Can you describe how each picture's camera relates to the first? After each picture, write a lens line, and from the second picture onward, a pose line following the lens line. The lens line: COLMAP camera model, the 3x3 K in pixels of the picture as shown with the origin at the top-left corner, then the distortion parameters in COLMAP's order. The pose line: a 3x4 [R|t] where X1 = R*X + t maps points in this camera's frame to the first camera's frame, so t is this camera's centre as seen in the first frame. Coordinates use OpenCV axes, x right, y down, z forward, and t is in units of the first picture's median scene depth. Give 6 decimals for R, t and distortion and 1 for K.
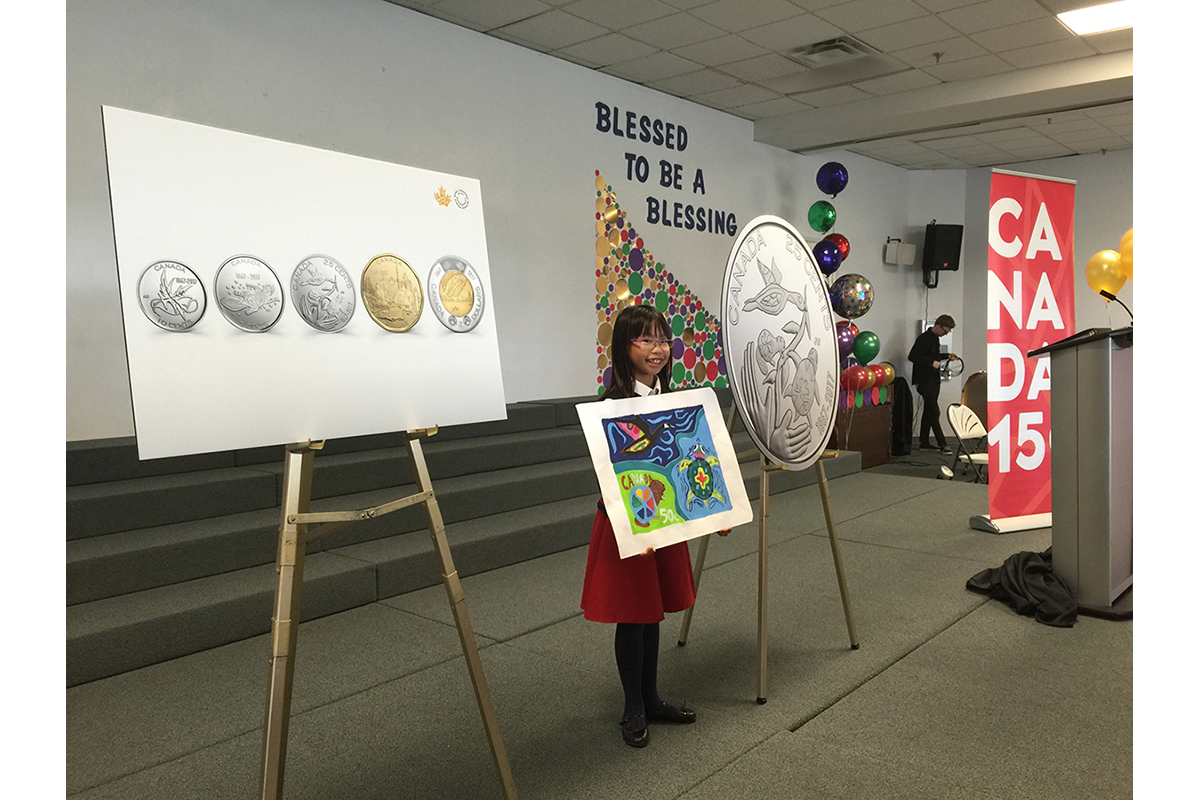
lens RADIAL K [[986.1, 0, 589.0], [0, 986.1, 373.2], [0, 0, 1]] dist [0.066989, -0.005287]
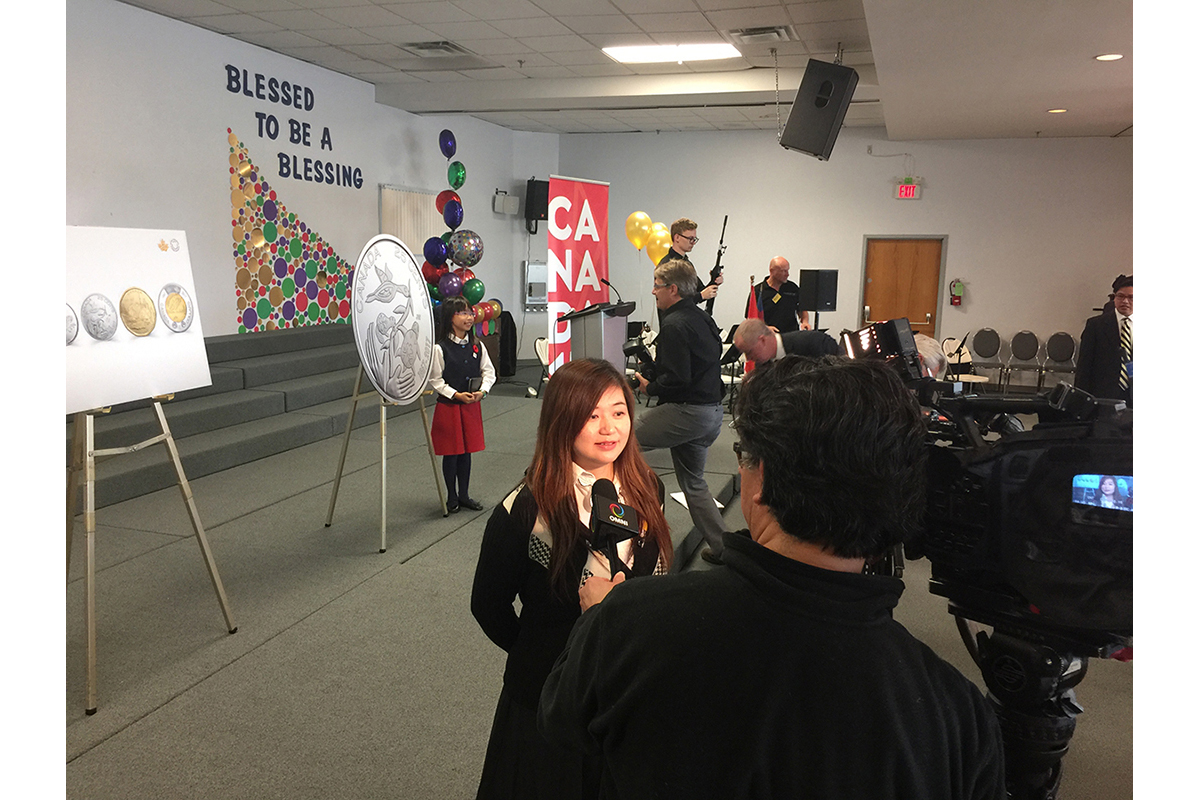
lens RADIAL K [[1037.0, 0, 639.0], [0, 1037.0, 402.3], [0, 0, 1]] dist [0.068672, -0.064086]
pose [[0.921412, -0.039559, 0.386569, -0.049472], [-0.006573, 0.993076, 0.117292, -0.061232], [-0.388533, -0.110615, 0.914771, -0.387726]]
